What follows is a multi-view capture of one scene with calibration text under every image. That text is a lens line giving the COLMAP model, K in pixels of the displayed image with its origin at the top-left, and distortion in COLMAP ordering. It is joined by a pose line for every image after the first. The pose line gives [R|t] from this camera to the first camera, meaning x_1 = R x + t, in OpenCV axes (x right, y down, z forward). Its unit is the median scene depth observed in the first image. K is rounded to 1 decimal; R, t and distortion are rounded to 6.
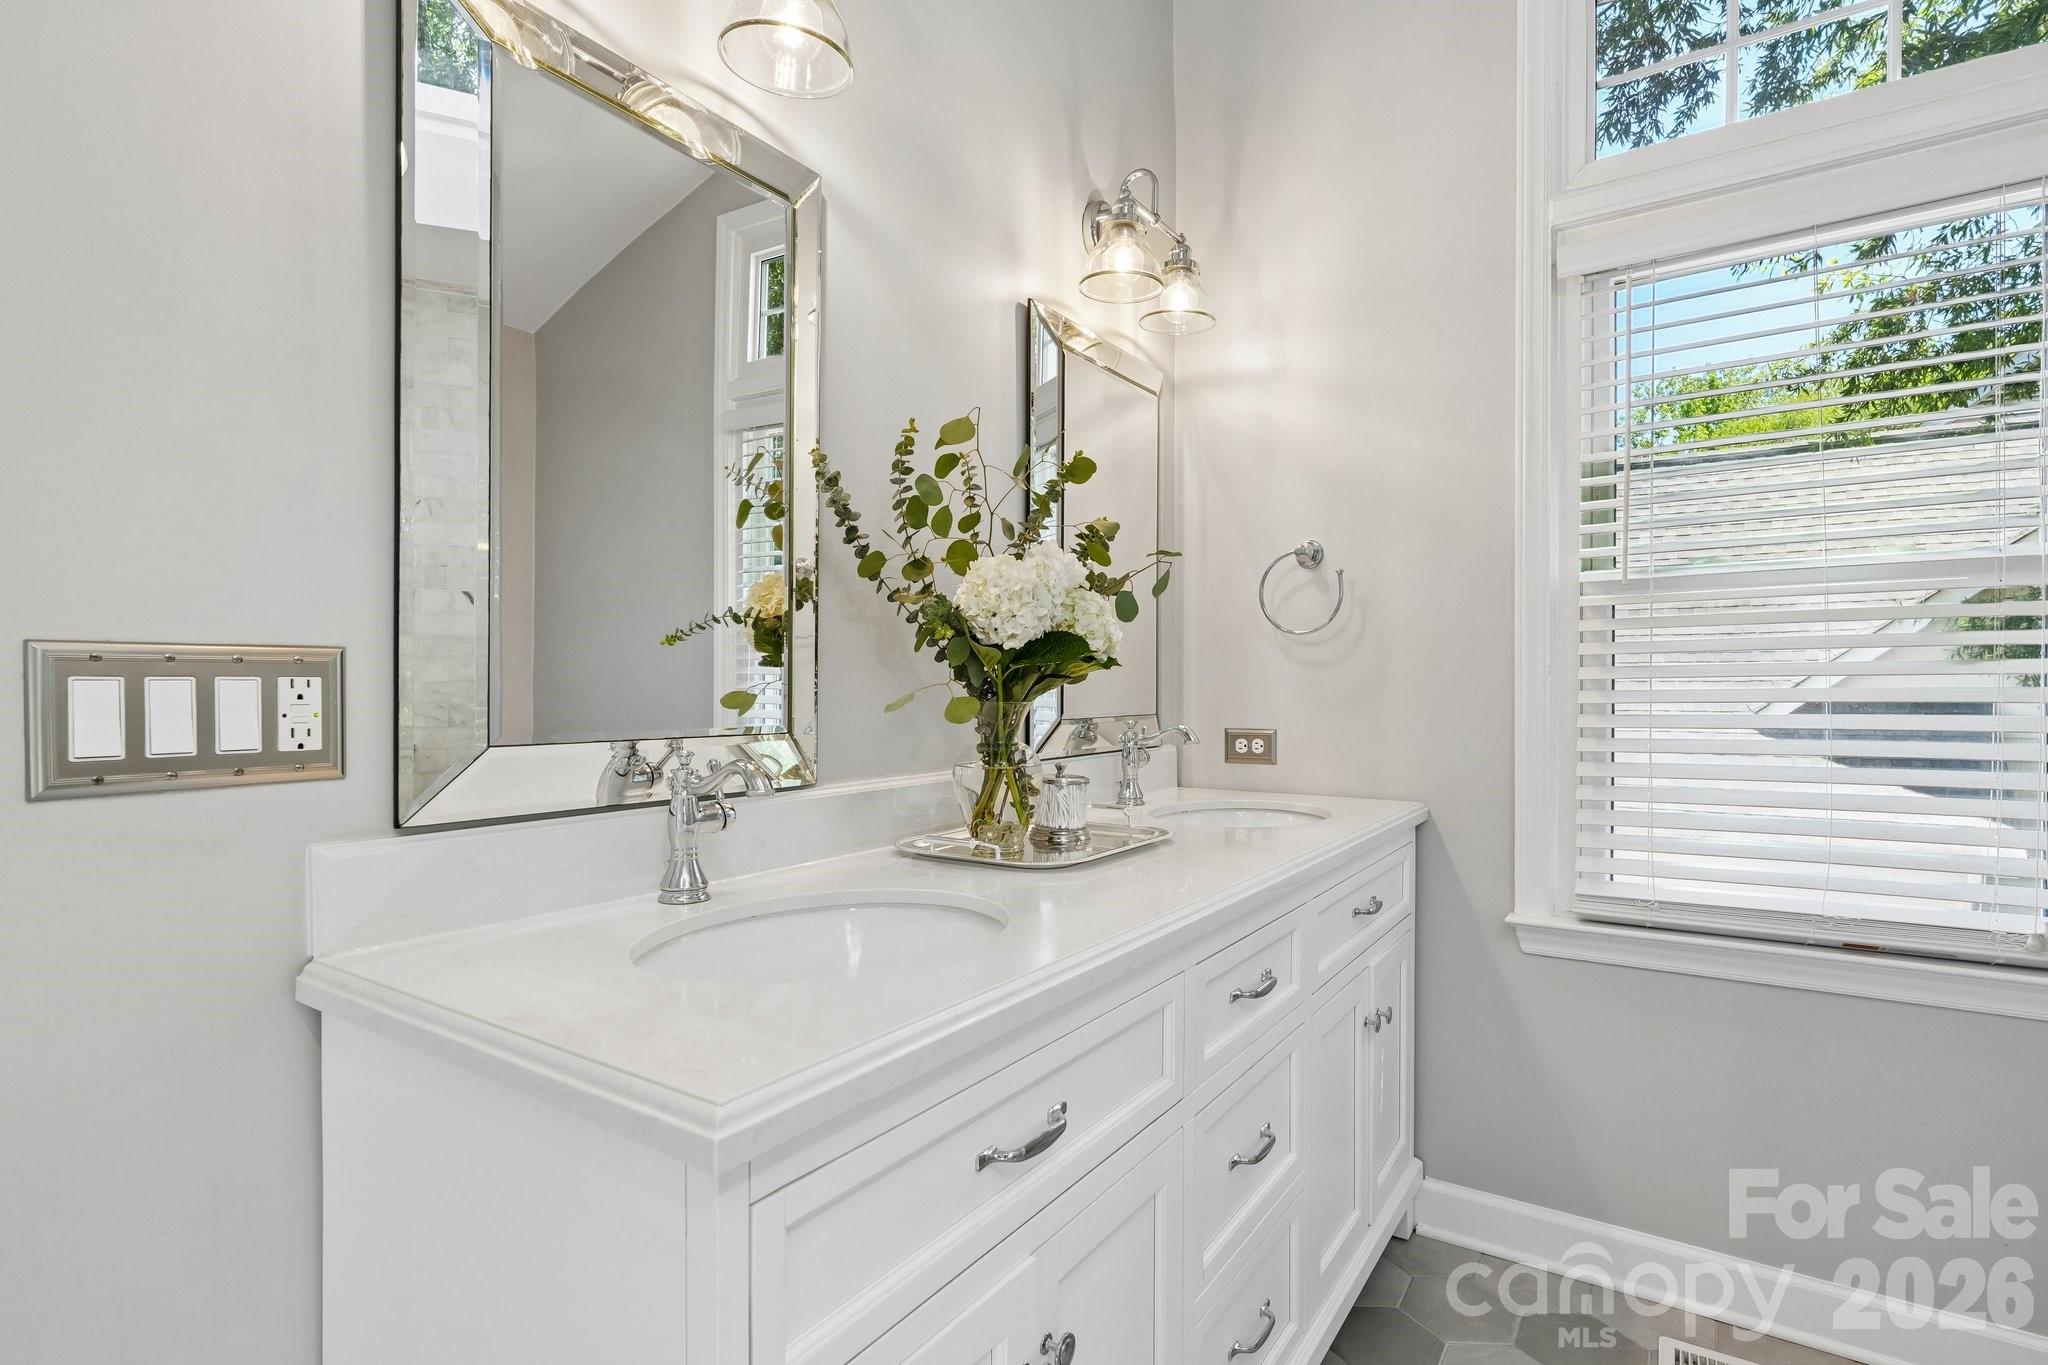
lens RADIAL K [[1001.3, 0, 1024.8], [0, 1001.3, 692.2], [0, 0, 1]] dist [-0.000188, -0.000555]
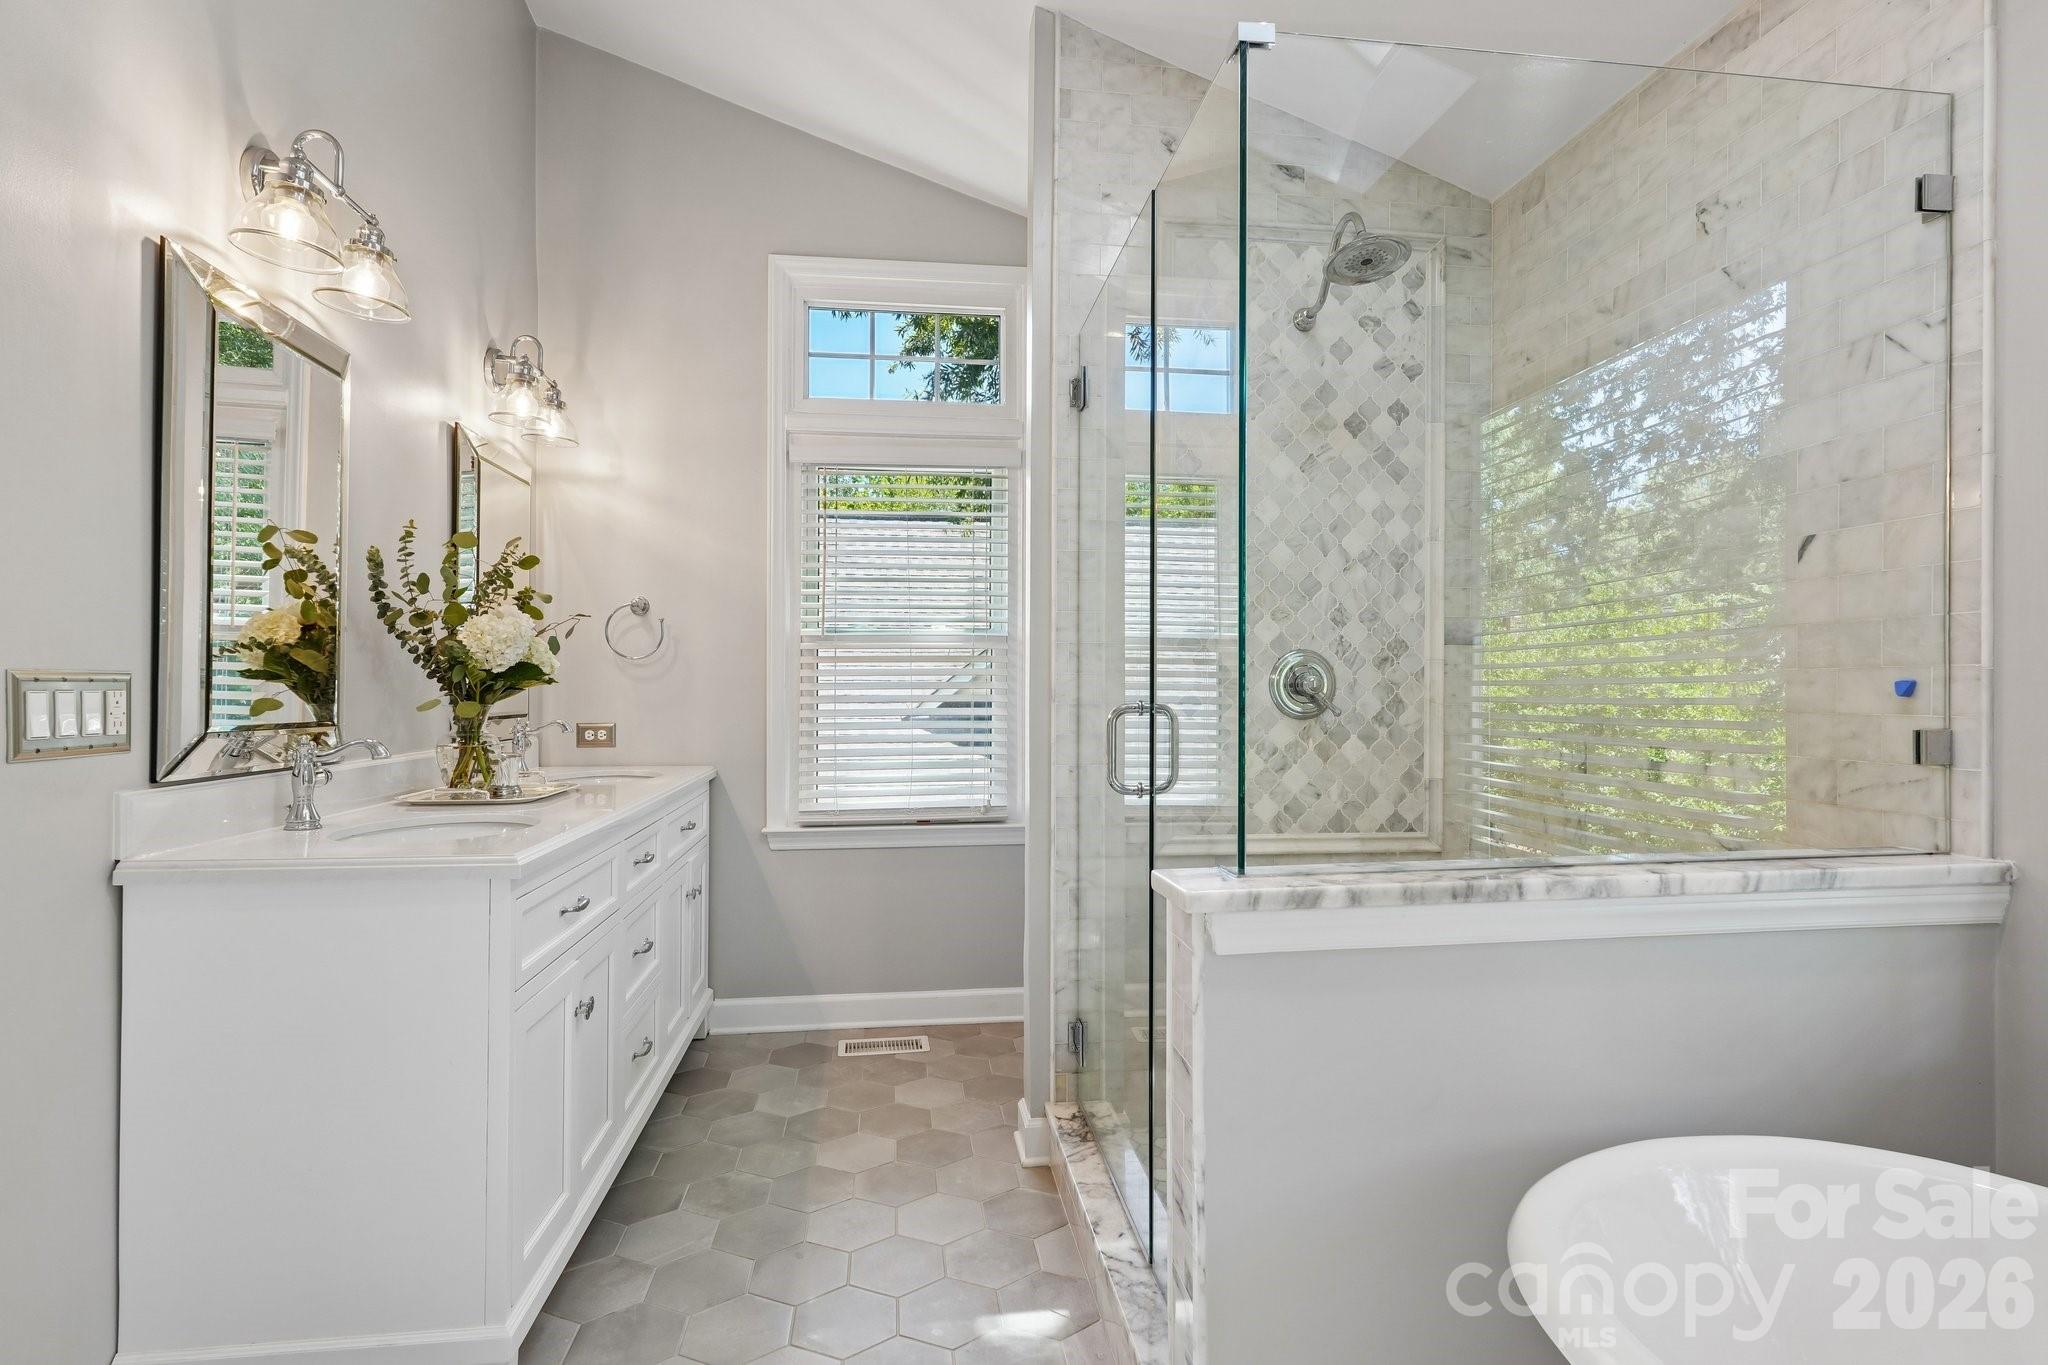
lens RADIAL K [[1001.3, 0, 1024.8], [0, 1001.3, 692.2], [0, 0, 1]] dist [-0.000188, -0.000555]
pose [[0.744211, 0.001974, 0.667942, -0.346581], [0.000917, 0.999992, -0.003977, -0.002234], [-0.667944, 0.003572, 0.744203, -0.605005]]
